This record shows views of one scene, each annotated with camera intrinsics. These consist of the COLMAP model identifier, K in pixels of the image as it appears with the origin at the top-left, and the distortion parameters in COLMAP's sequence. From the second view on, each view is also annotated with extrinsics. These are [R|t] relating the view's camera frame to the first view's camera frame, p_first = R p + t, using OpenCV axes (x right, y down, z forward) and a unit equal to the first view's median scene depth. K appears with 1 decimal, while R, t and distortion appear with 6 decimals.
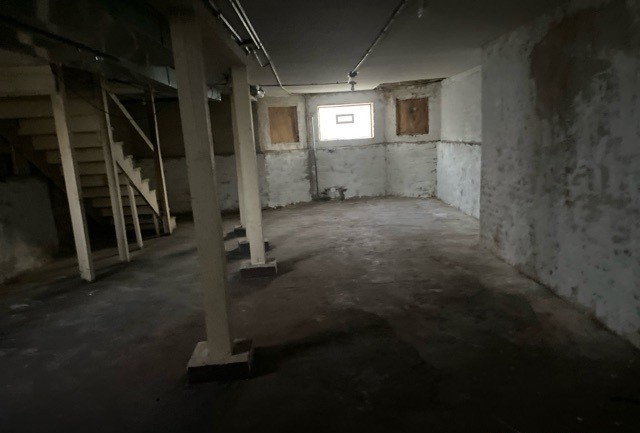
lens RADIAL K [[506.2, 0, 321.4], [0, 506.2, 216.1], [0, 0, 1]] dist [0.003469, -0.003238]
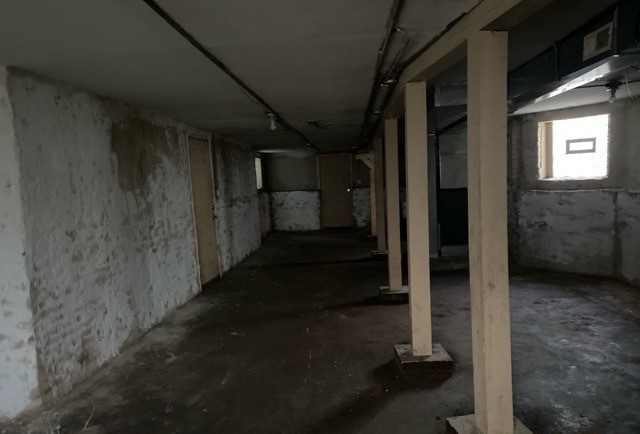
lens RADIAL K [[483.6, 0, 320.8], [0, 483.6, 218.4], [0, 0, 1]] dist [0.037630, -0.023971]
pose [[-0.991141, 0.097609, 0.090061, -0.095711], [0.116530, 0.964461, 0.237140, -0.382688], [-0.063714, 0.245534, -0.967292, 2.289585]]
